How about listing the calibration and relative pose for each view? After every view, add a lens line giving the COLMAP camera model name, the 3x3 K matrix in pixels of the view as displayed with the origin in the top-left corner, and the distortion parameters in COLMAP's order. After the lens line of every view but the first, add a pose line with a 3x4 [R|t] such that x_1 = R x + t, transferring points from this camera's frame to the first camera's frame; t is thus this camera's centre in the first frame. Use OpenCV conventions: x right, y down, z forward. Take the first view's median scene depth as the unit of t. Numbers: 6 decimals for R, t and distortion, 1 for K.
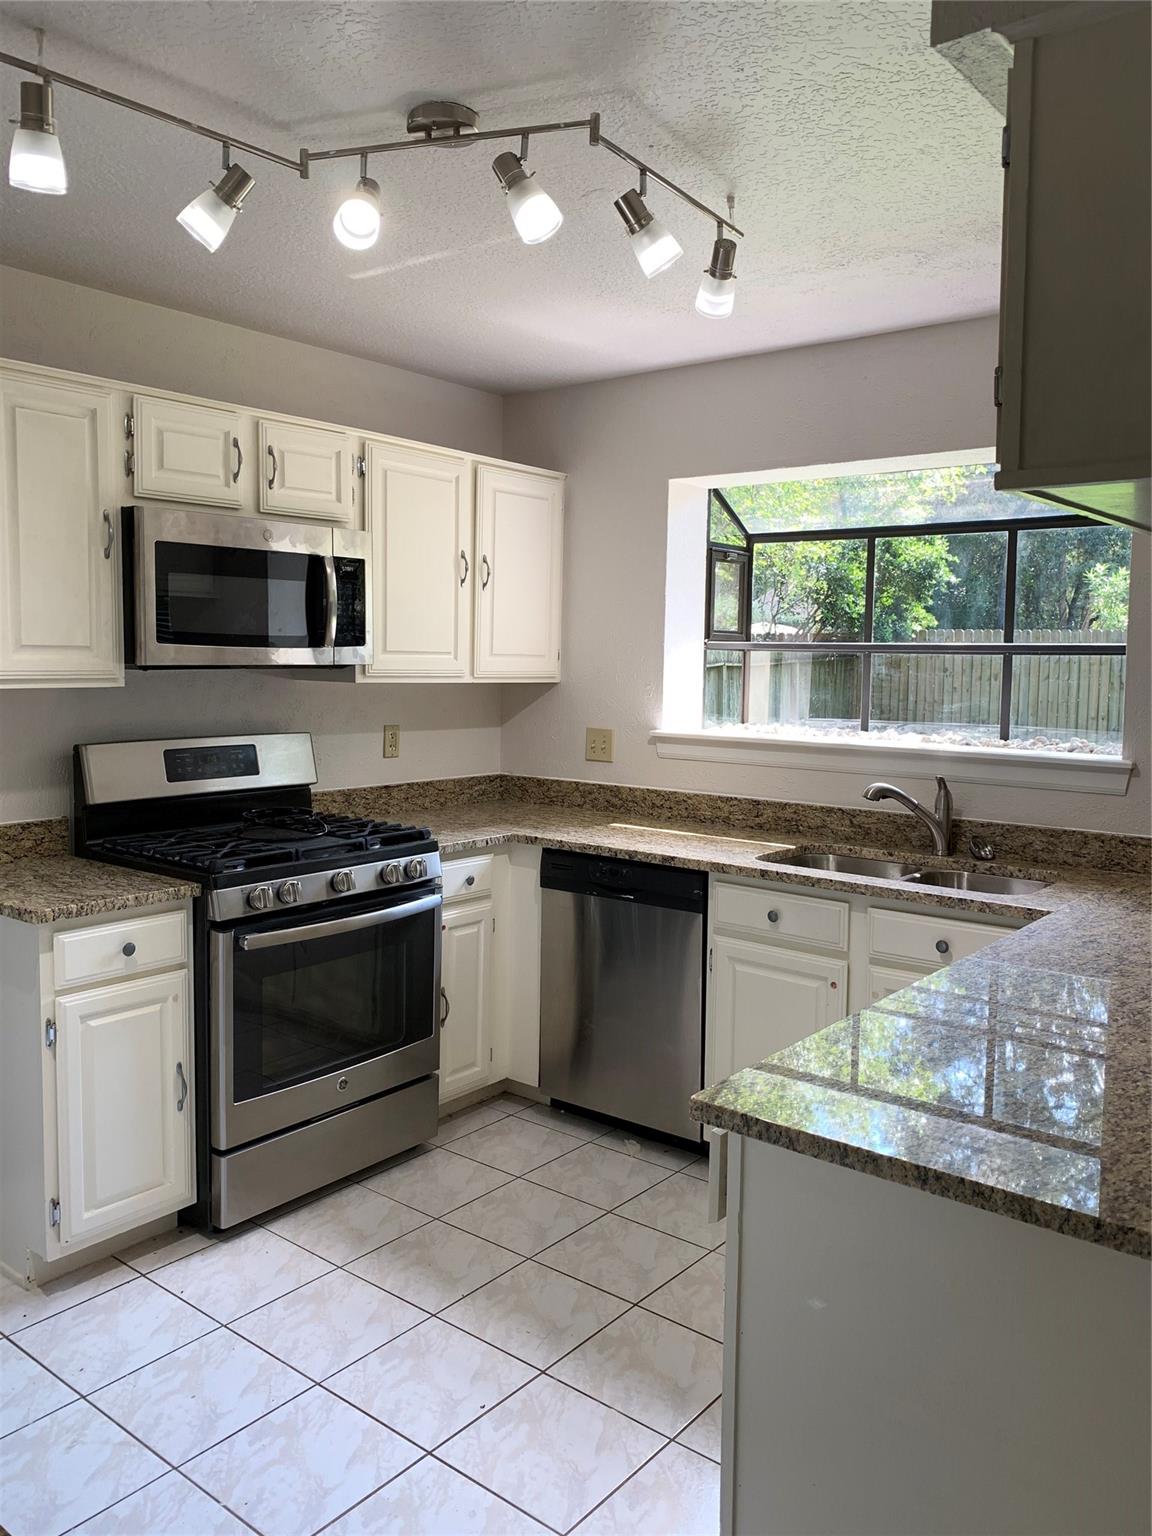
lens RADIAL K [[1169.9, 0, 578.5], [0, 1169.9, 766.5], [0, 0, 1]] dist [0.058452, -0.000220]
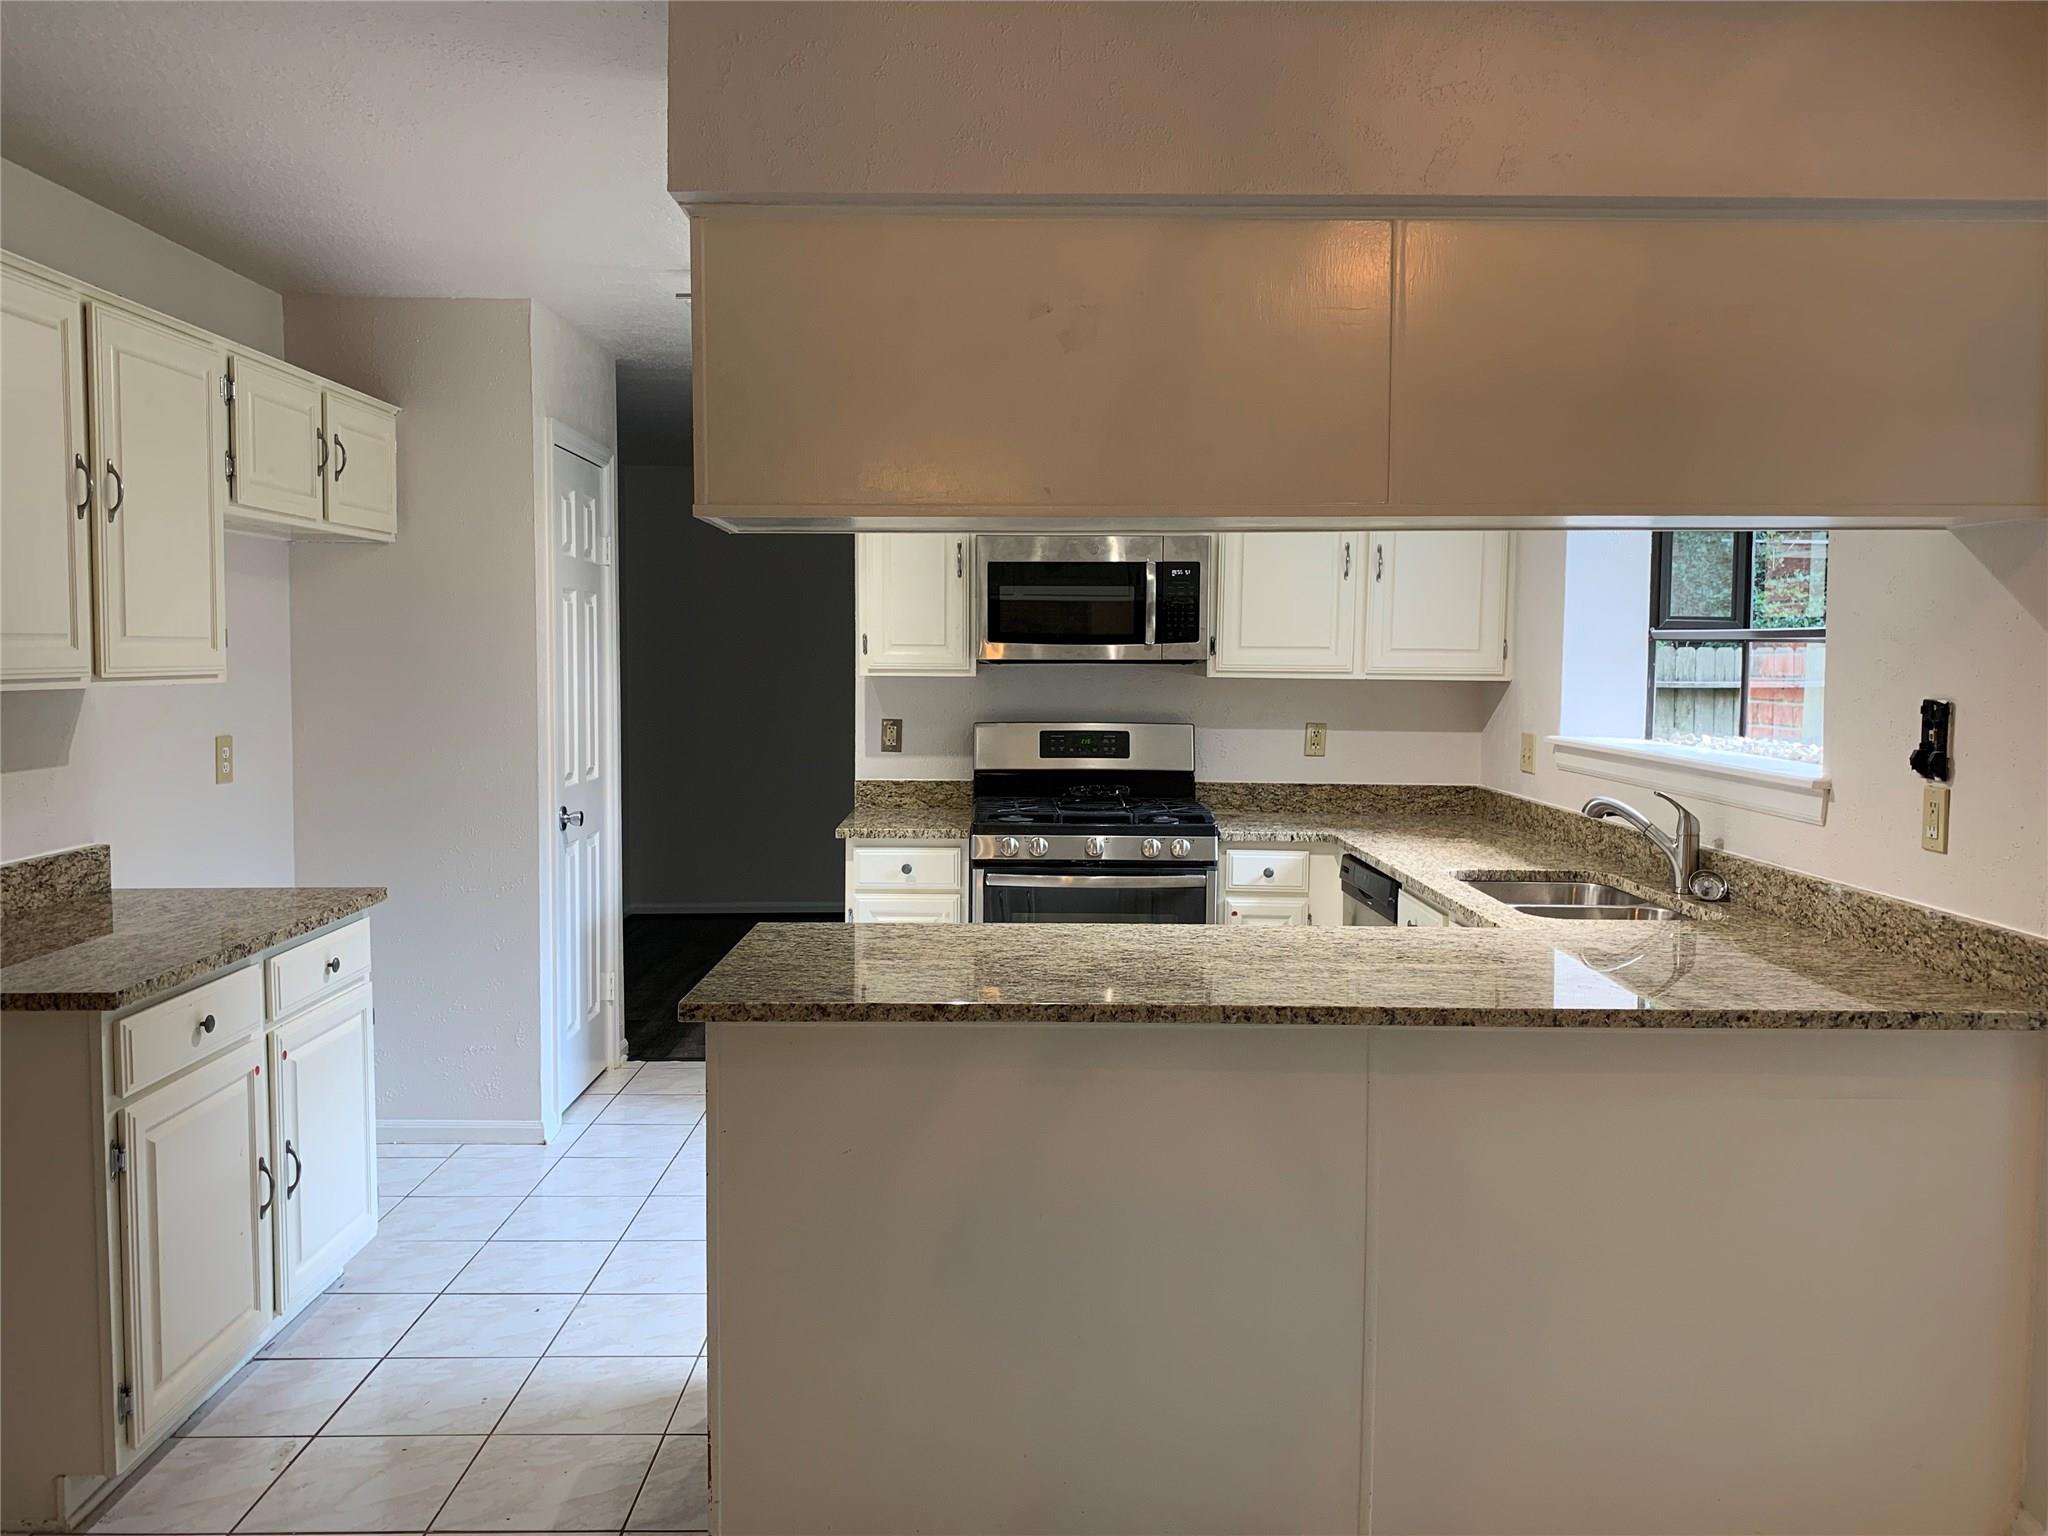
lens RADIAL K [[1559.9, 0, 1019.5], [0, 1559.9, 763.6], [0, 0, 1]] dist [0.058452, -0.000220]
pose [[0.622429, 0.044483, -0.781411, 0.858998], [-0.073632, 0.997284, -0.001879, 0.023197], [0.779205, 0.058706, 0.624014, -0.008827]]
